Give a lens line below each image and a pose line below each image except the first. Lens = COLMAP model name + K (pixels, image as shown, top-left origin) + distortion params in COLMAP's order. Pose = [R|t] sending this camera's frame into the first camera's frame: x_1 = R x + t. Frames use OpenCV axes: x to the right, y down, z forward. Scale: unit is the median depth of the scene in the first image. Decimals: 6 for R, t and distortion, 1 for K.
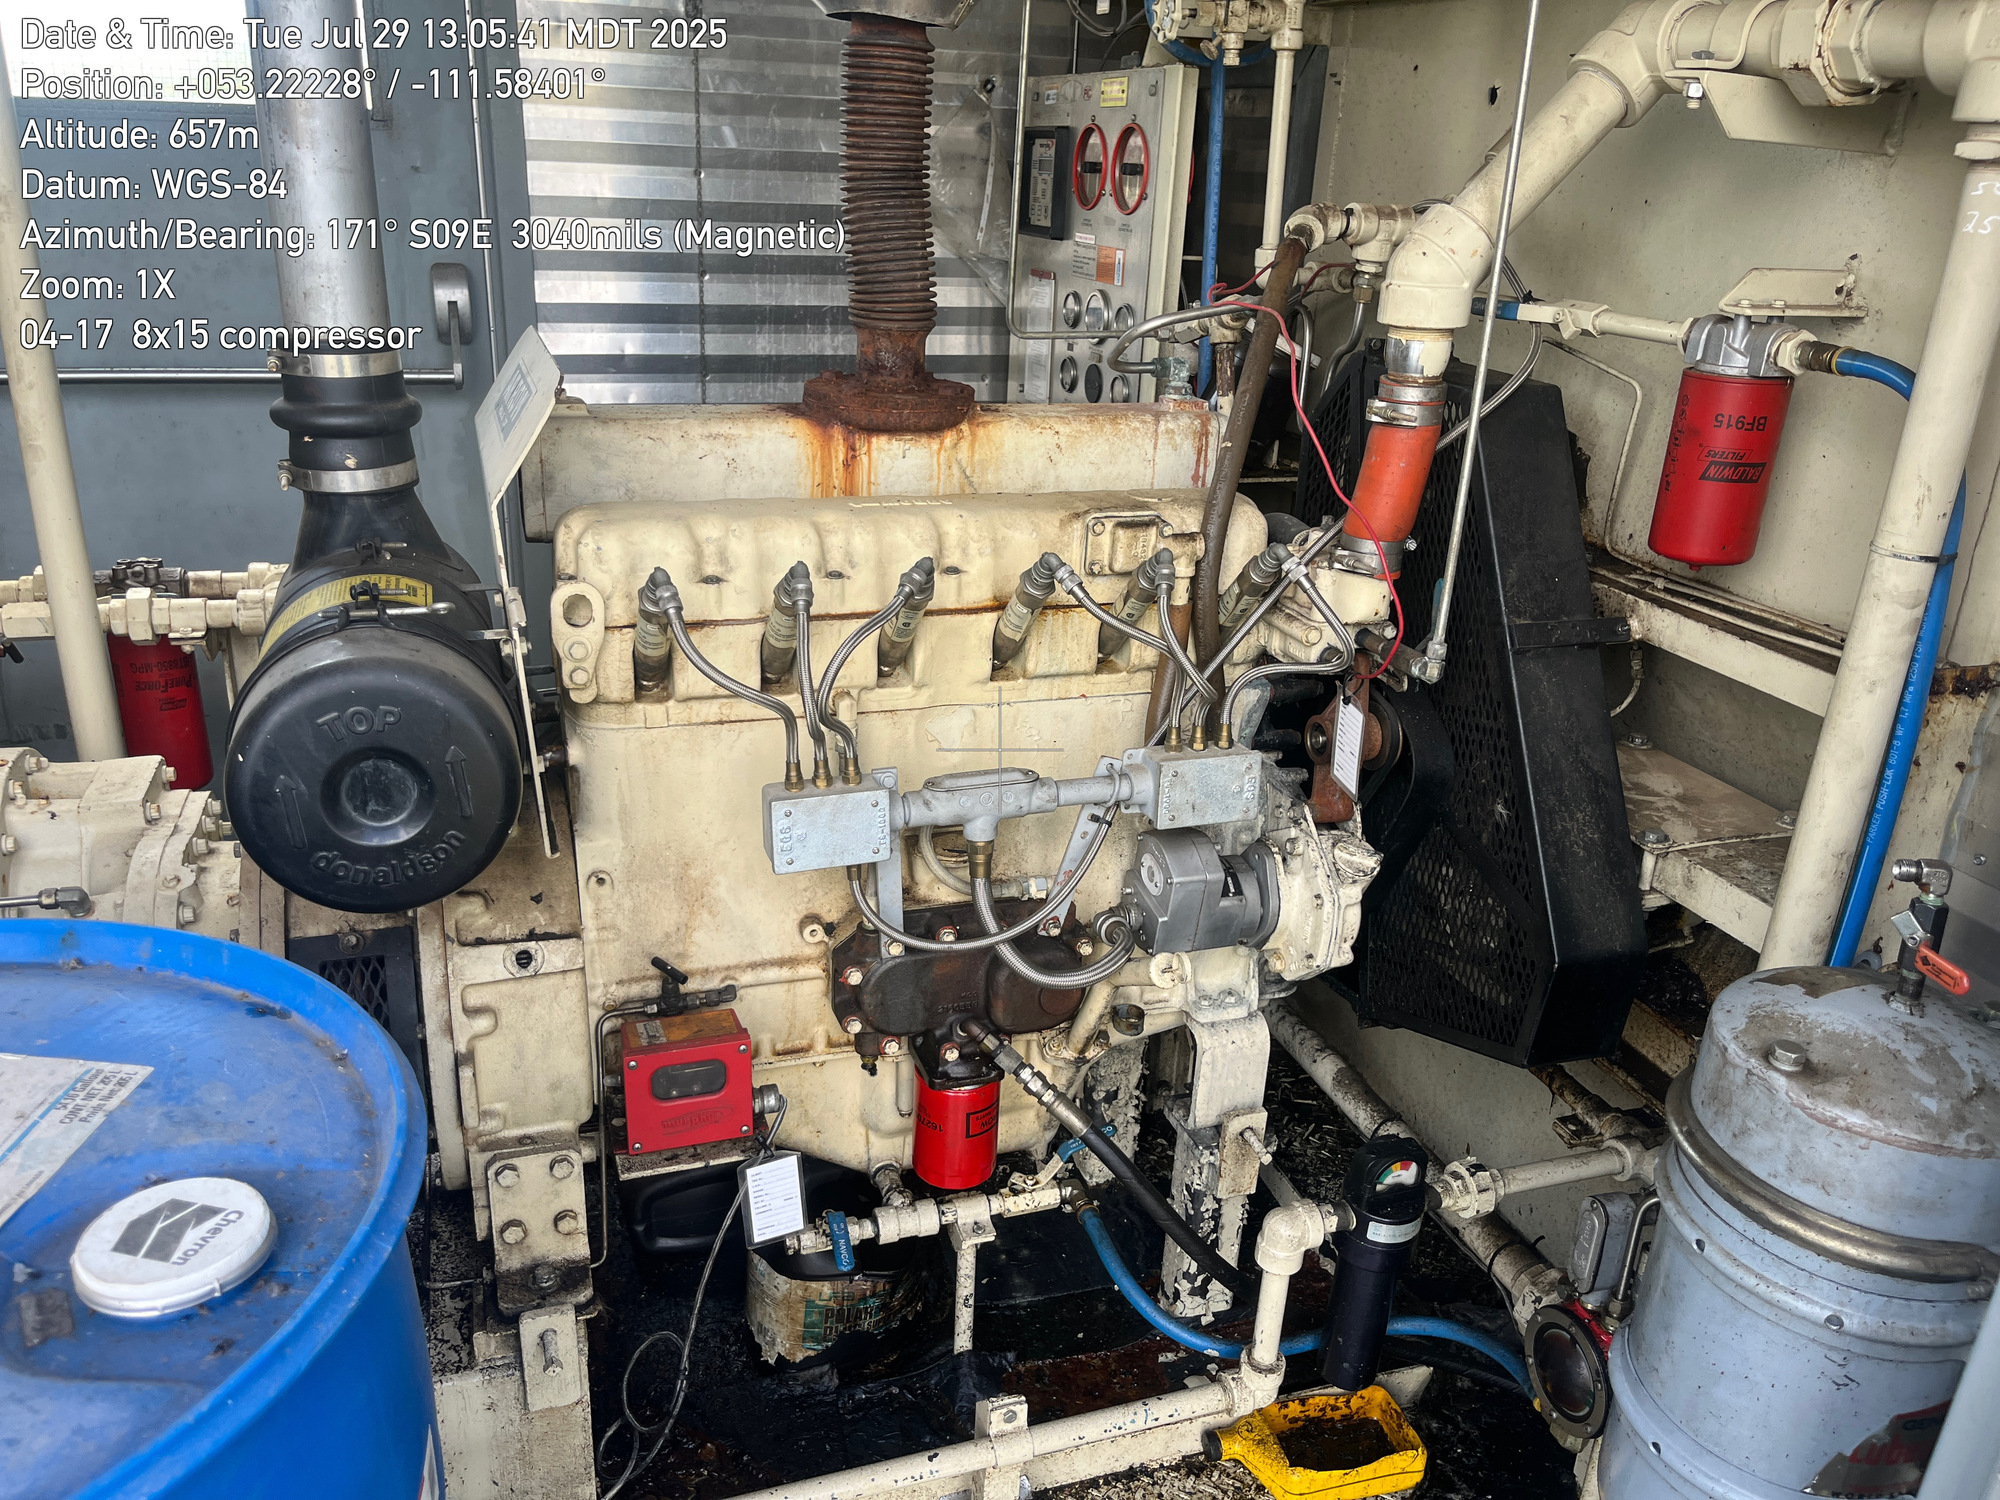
lens RADIAL K [[1506.1, 0, 1006.3], [0, 1506.1, 769.6], [0, 0, 1]] dist [0.069091, -0.110233]
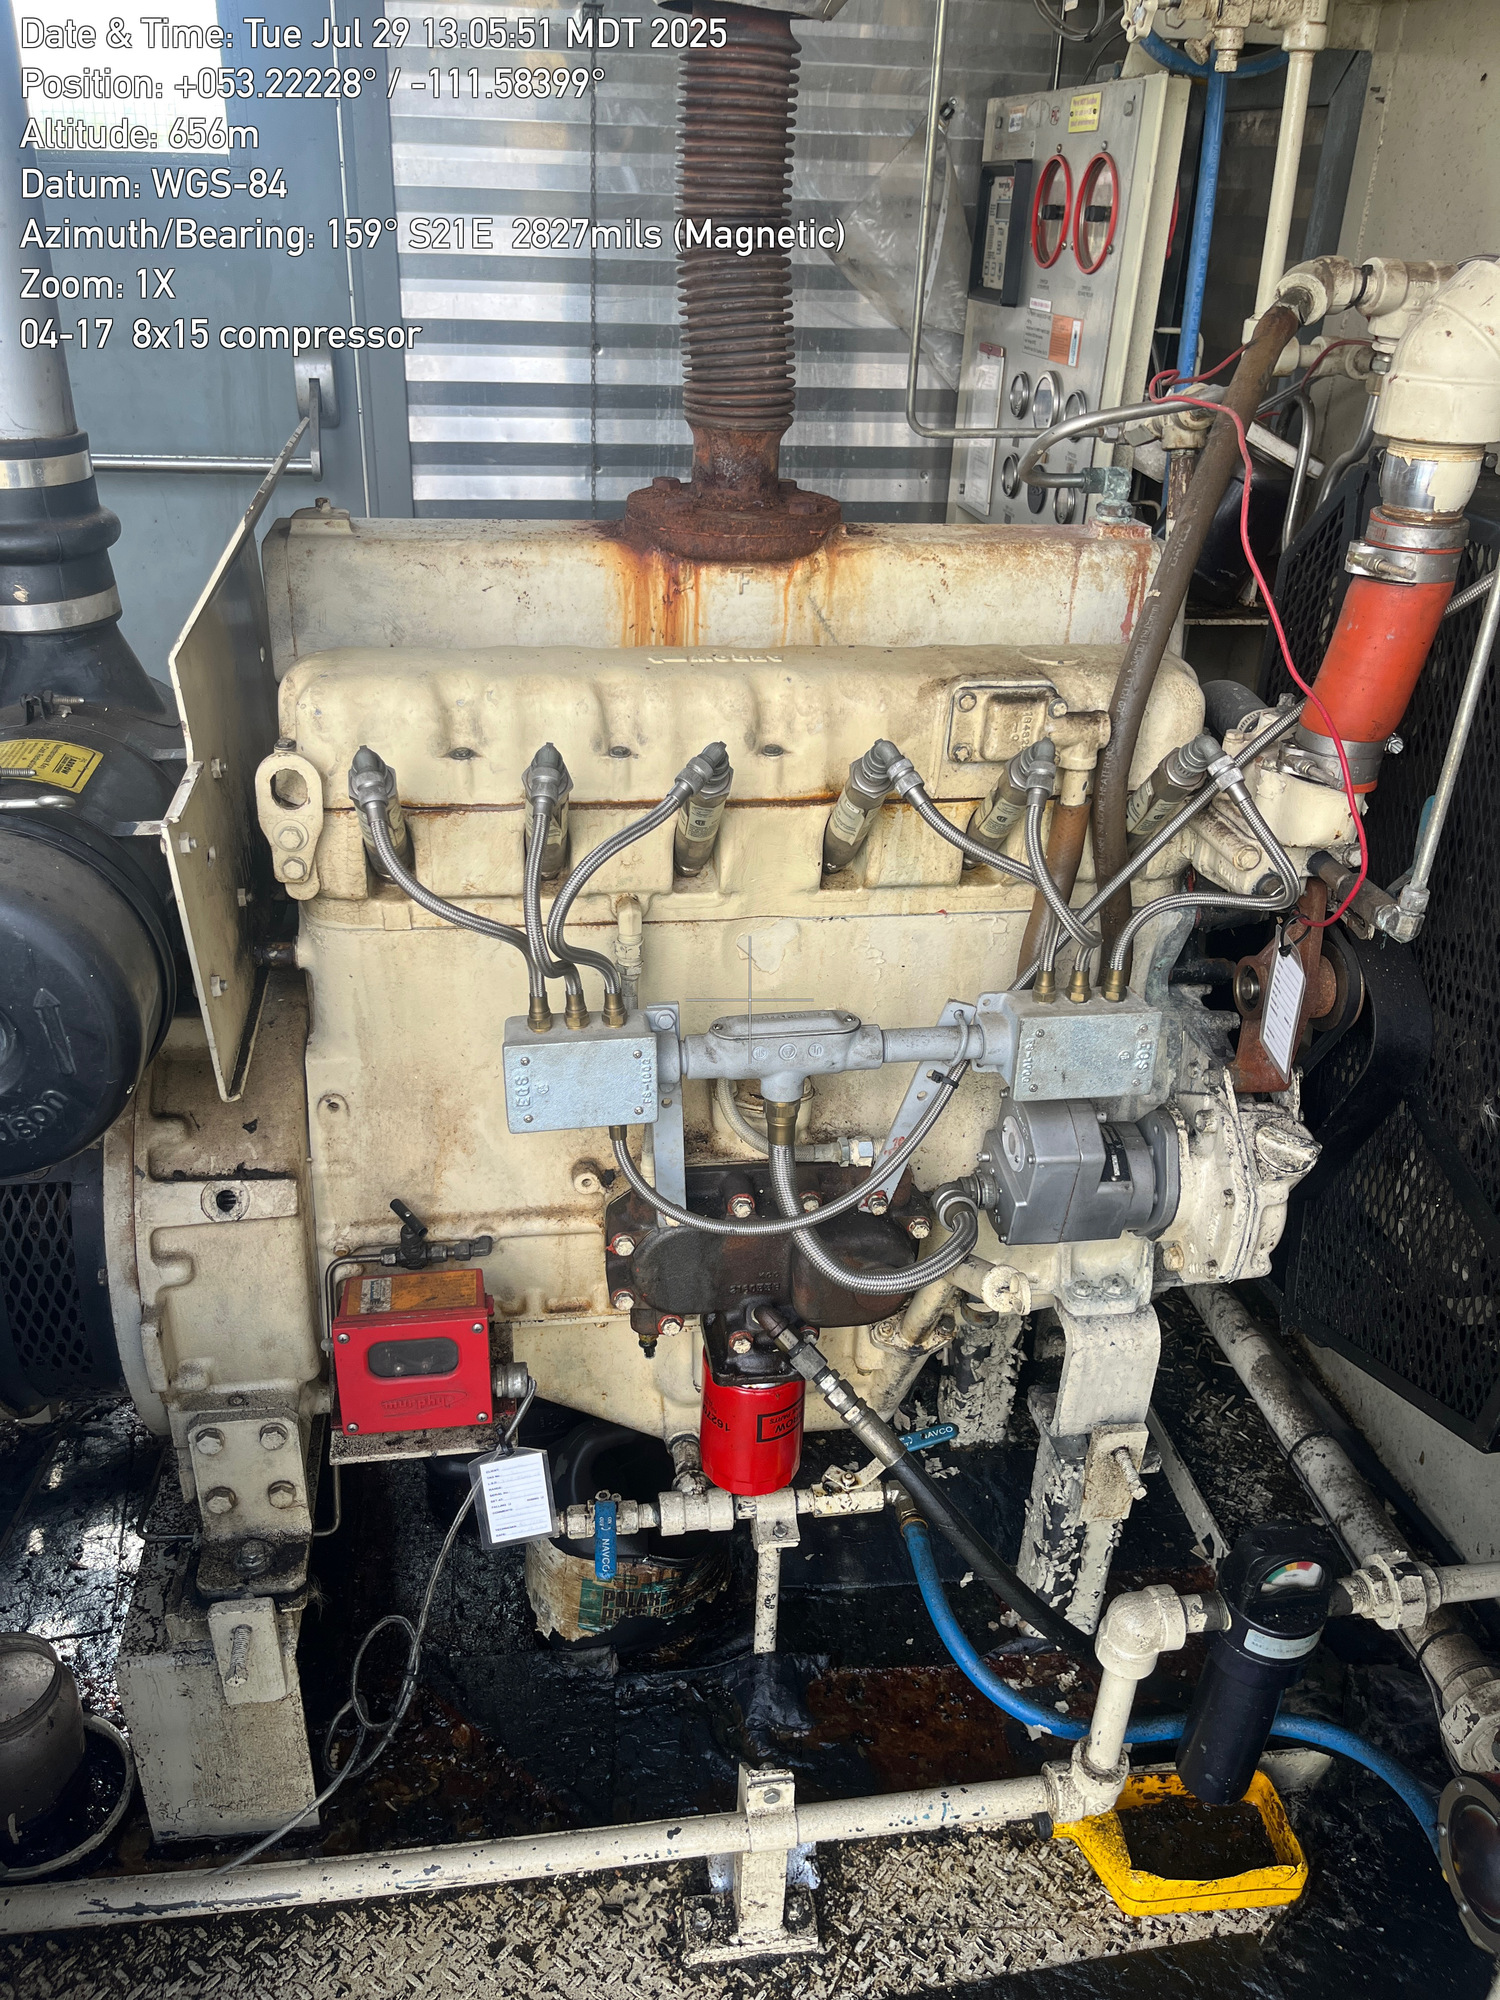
lens RADIAL K [[1515.6, 0, 750.0], [0, 1515.6, 1000.0], [0, 0, 1]] dist [0.039893, -0.037711]
pose [[0.984046, 0.075003, -0.161331, 0.086008], [-0.059567, 0.993355, 0.098479, -0.077594], [0.167645, -0.087297, 0.981975, 0.208992]]
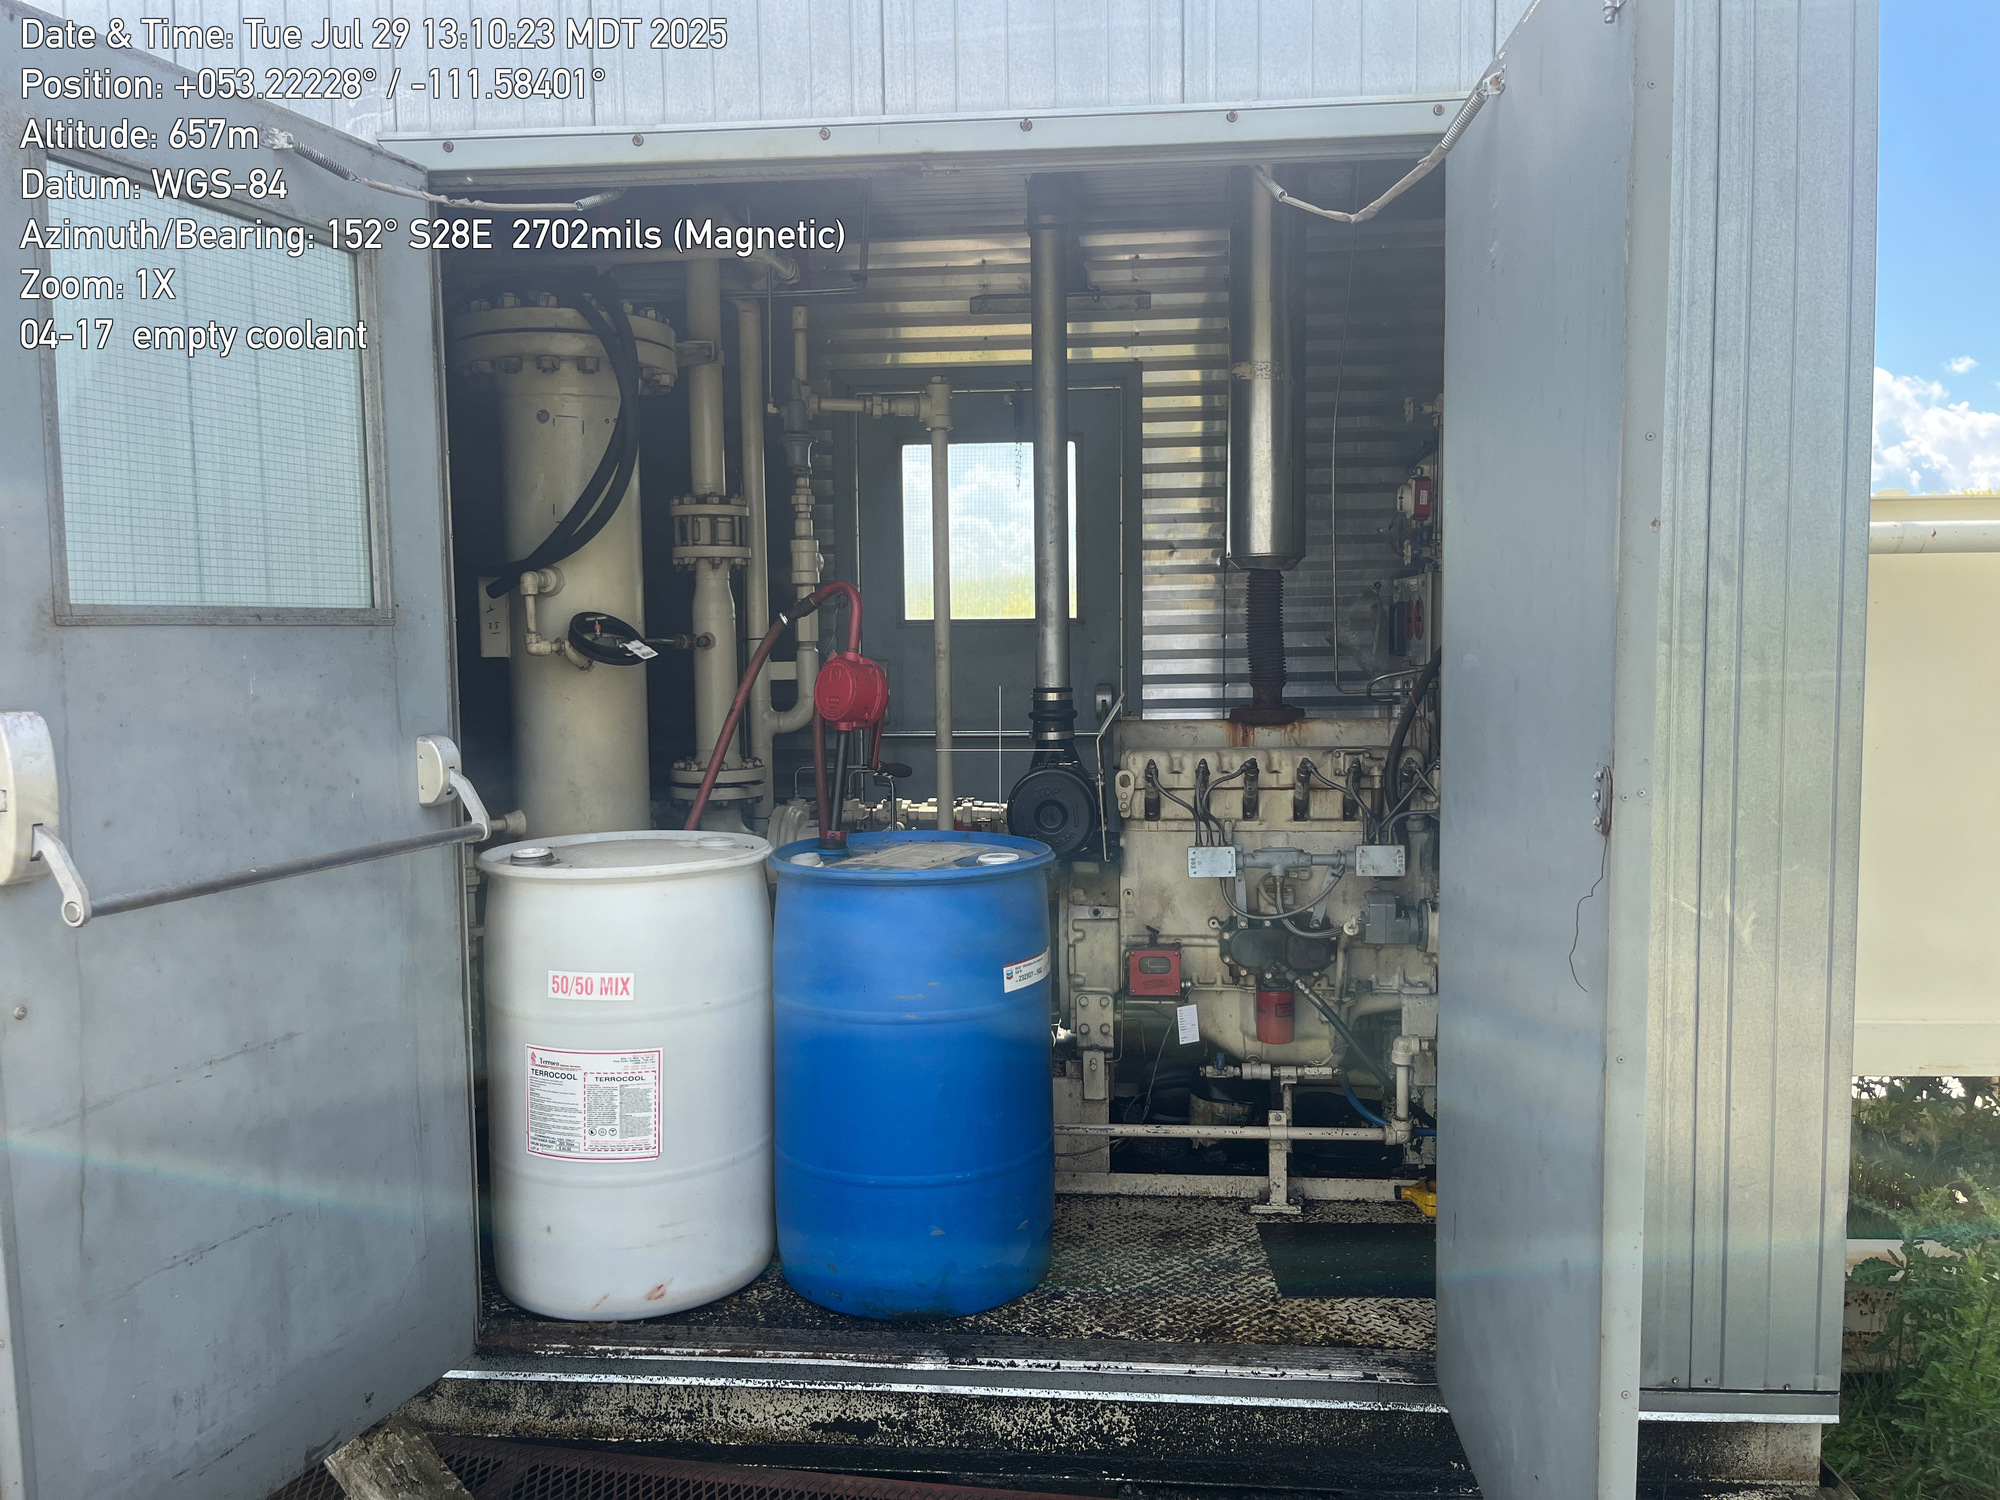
lens RADIAL K [[1504.3, 0, 1000.0], [0, 1504.3, 750.0], [0, 0, 1]] dist [0.092345, -0.001211]
pose [[0.908081, -0.030552, -0.417679, 0.561214], [-0.102370, 0.950887, -0.292119, 0.572382], [0.406091, 0.308025, 0.860355, -1.246514]]
